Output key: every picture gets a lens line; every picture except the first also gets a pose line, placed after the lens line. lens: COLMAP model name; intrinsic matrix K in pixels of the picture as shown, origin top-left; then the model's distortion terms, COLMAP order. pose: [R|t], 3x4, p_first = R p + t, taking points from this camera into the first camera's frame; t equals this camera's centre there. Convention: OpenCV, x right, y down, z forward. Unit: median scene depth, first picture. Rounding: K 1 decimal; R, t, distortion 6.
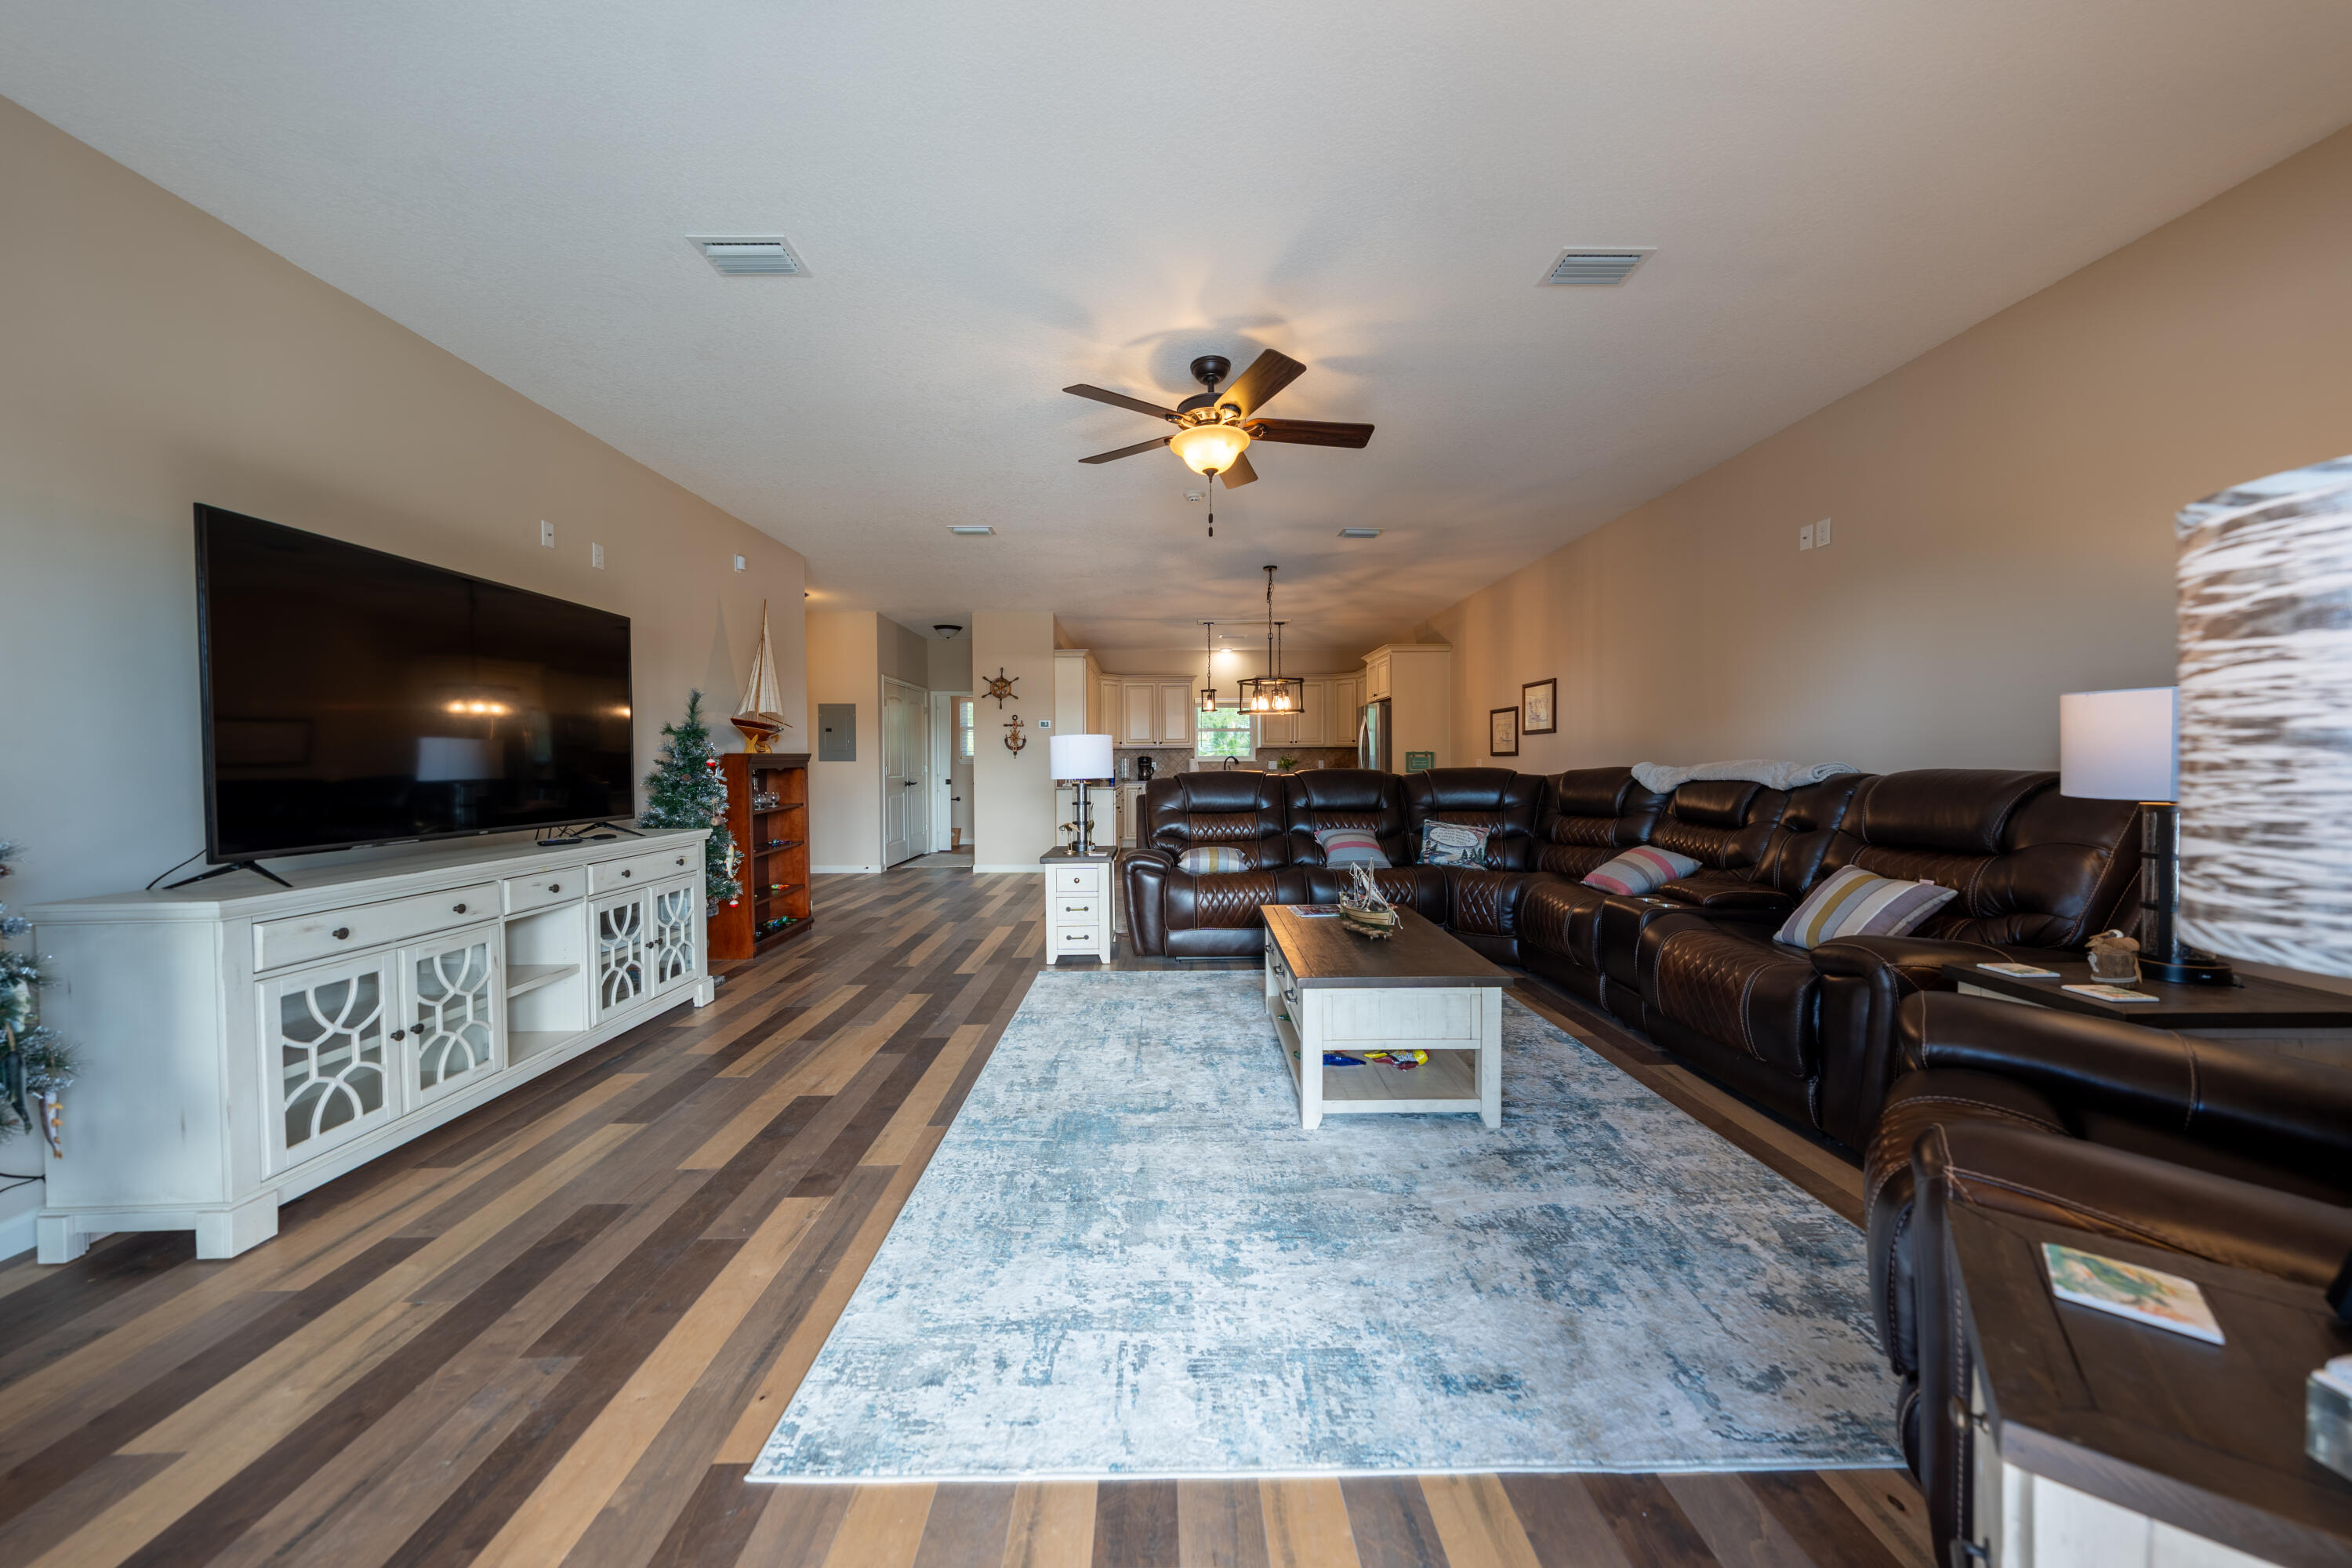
lens RADIAL K [[799.7, 0, 1179.2], [0, 799.7, 778.1], [0, 0, 1]] dist [-0.002037, -0.000255]
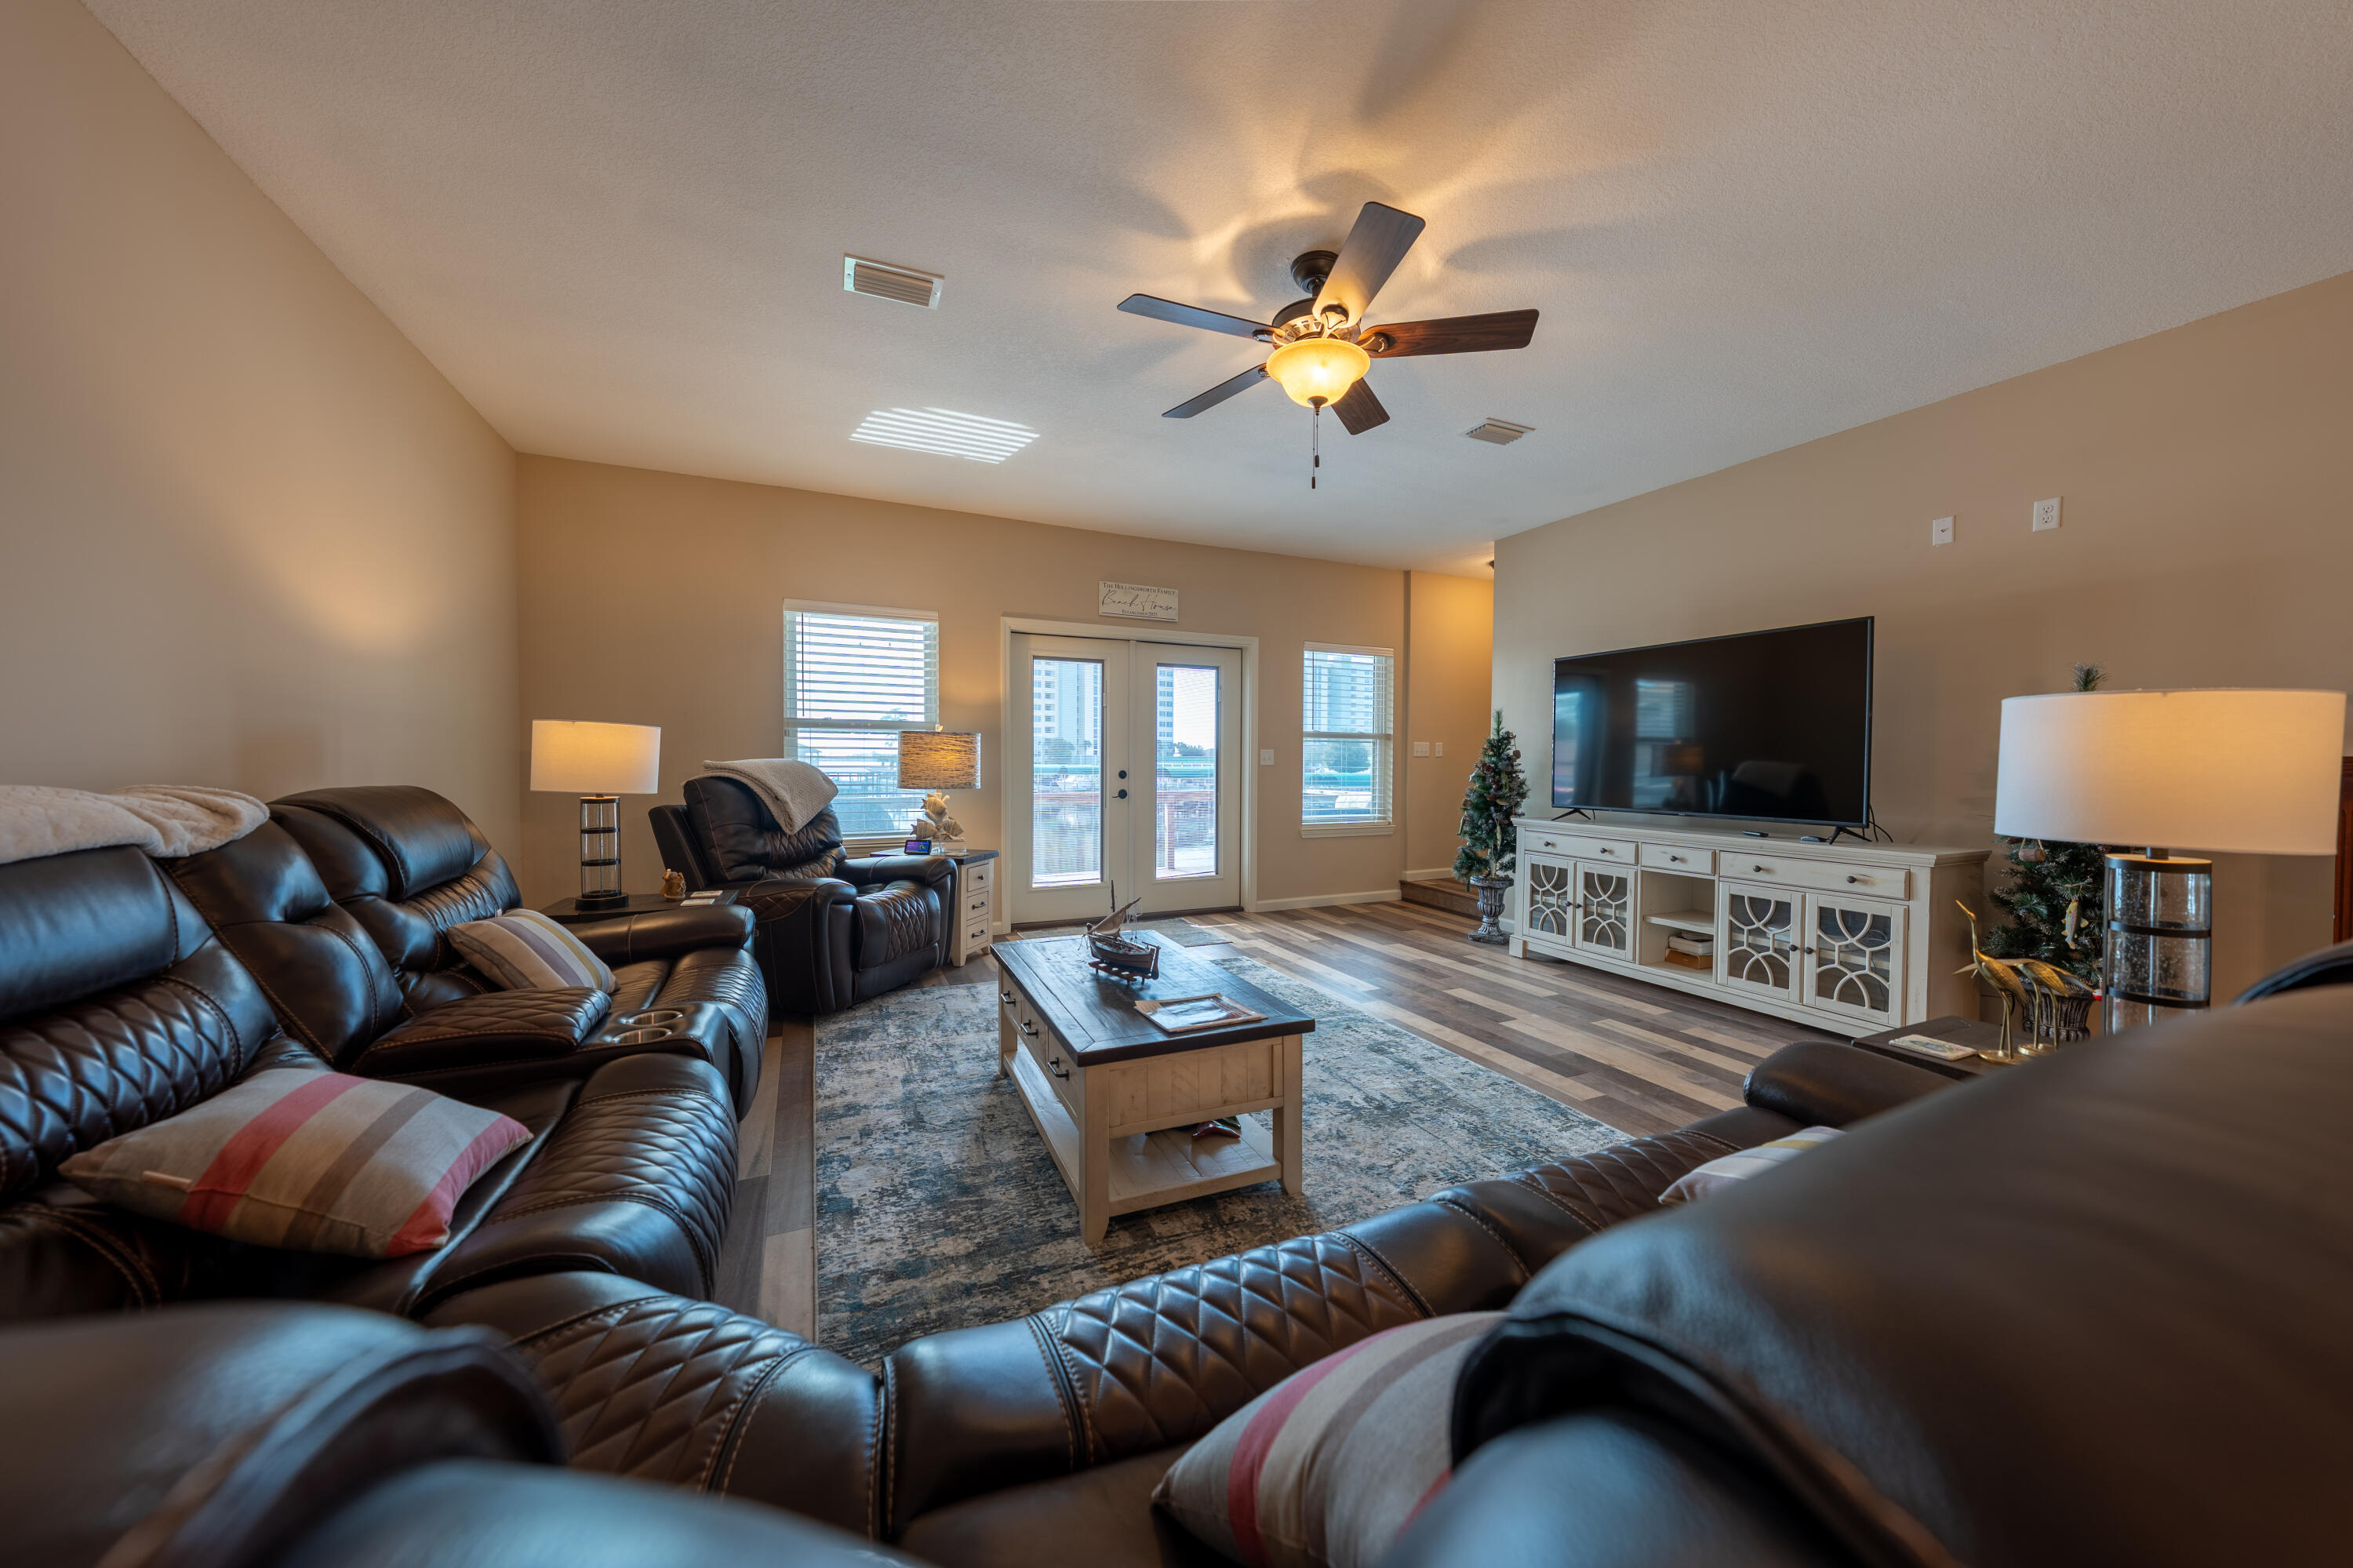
lens RADIAL K [[798.6, 0, 1180.9], [0, 798.6, 777.6], [0, 0, 1]] dist [0.000370, -0.000002]
pose [[-0.917570, 0.011548, -0.397405, 0.548635], [-0.007057, 0.998948, 0.045322, -0.058109], [0.397511, 0.044390, -0.916523, 1.935180]]
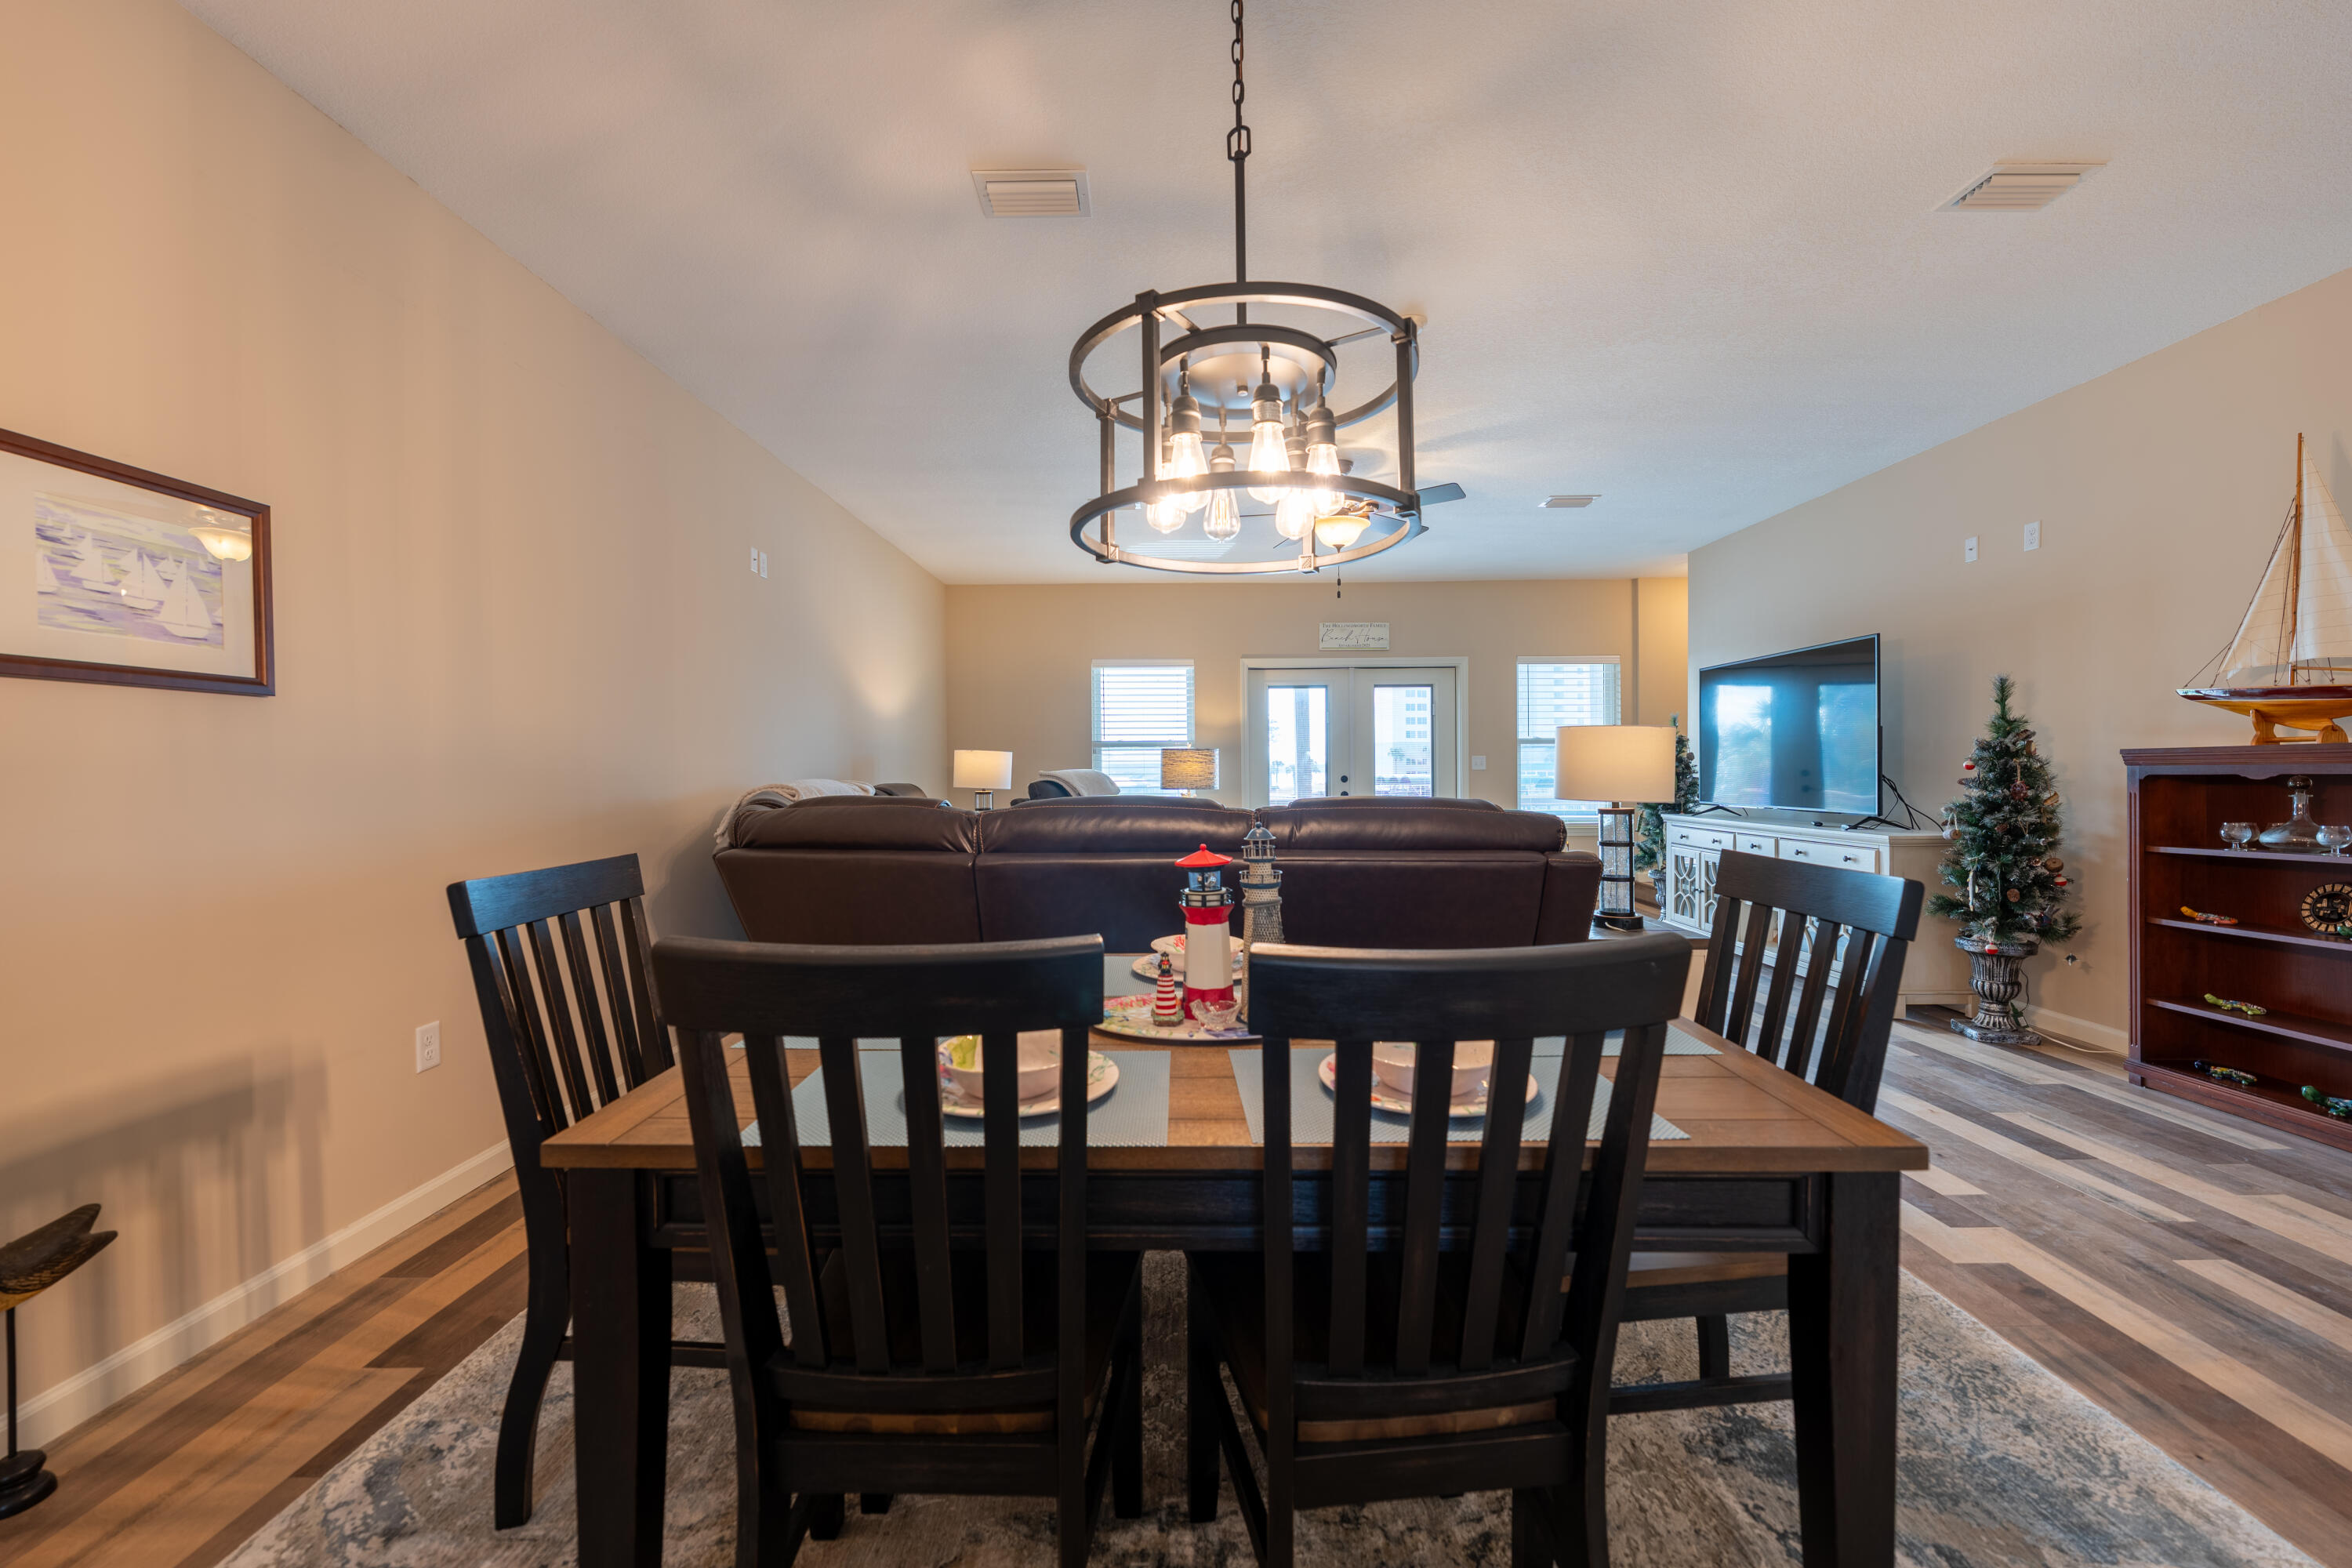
lens RADIAL K [[925.9, 0, 1178.6], [0, 925.9, 778.5], [0, 0, 1]] dist [-0.002525, -0.000084]
pose [[-0.999320, 0.015906, 0.033278, 0.289825], [0.016917, 0.999396, 0.030342, -0.069095], [-0.032775, 0.030885, -0.998985, 2.881085]]
